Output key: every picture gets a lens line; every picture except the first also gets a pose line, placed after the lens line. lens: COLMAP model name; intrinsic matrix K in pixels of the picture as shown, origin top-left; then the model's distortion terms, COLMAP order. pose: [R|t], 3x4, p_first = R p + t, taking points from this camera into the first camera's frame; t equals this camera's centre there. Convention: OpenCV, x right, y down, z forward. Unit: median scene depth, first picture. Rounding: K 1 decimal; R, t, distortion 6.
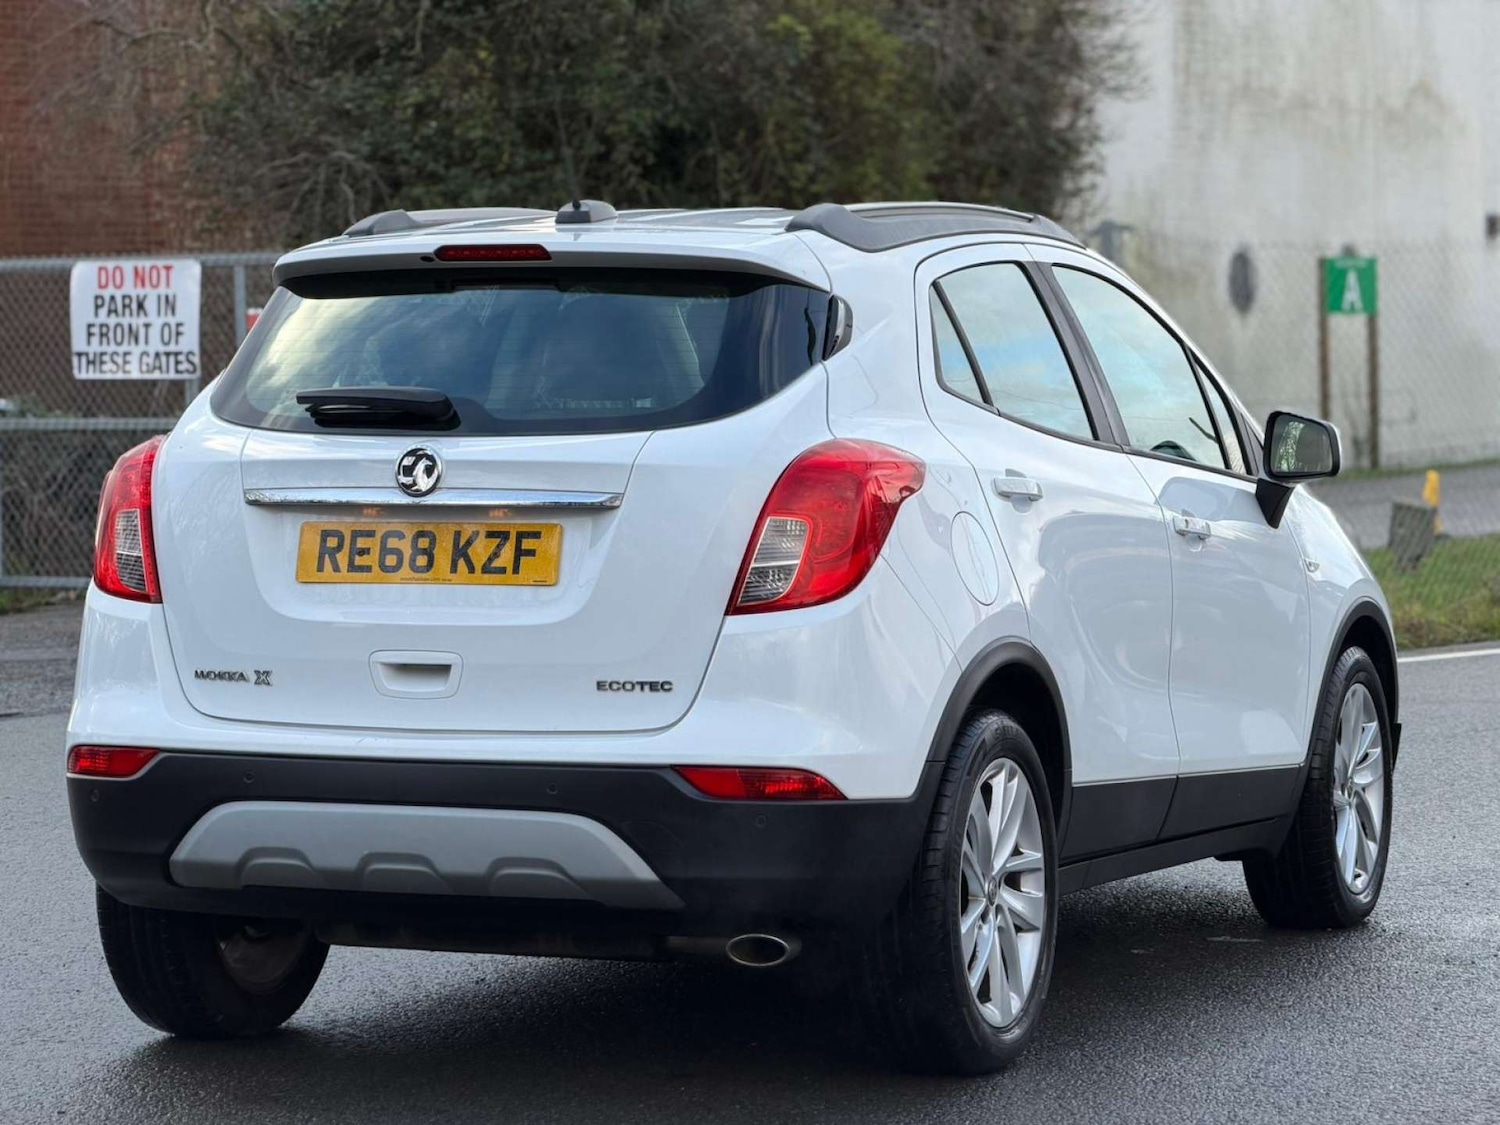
lens RADIAL K [[4472.4, 0, 853.2], [0, 4472.4, 566.7], [0, 0, 1]] dist [0.237598, 0.000000]
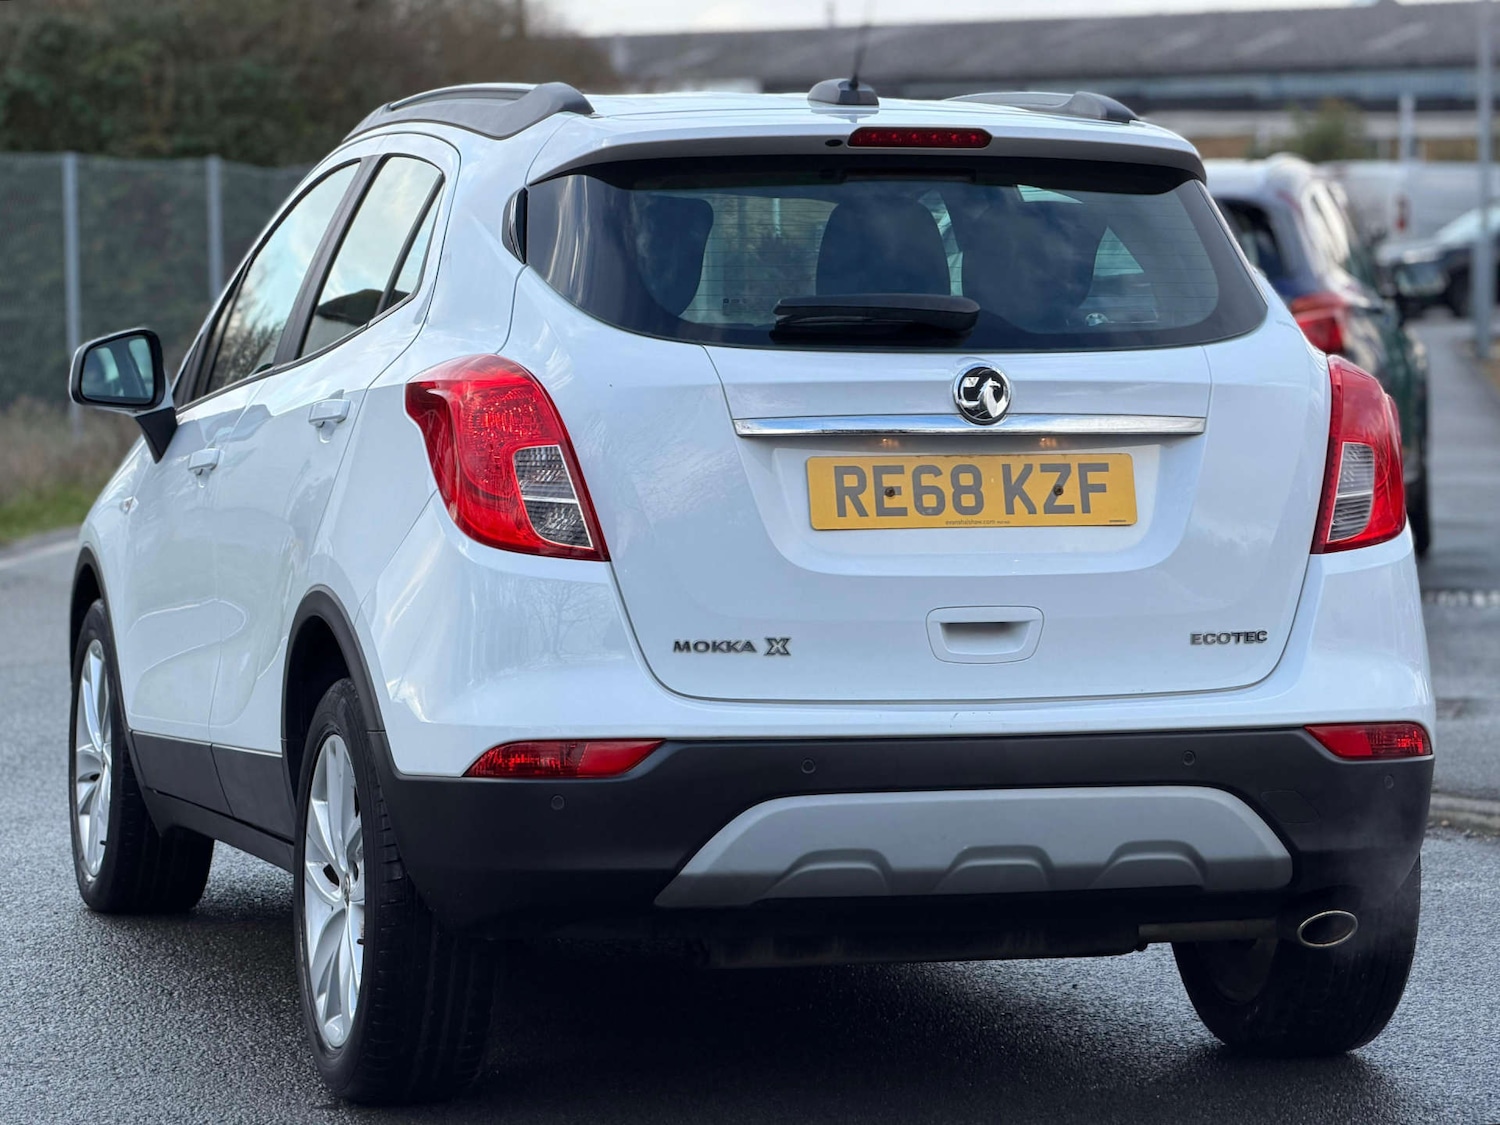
lens RADIAL K [[4472.4, 0, 748.3], [0, 4472.4, 574.5], [0, 0, 1]] dist [0.237598, 0.000000]
pose [[0.786863, -0.030021, 0.616397, -0.646099], [0.021019, 0.999540, 0.021850, -0.006626], [-0.616770, -0.004237, 0.787132, 0.359142]]
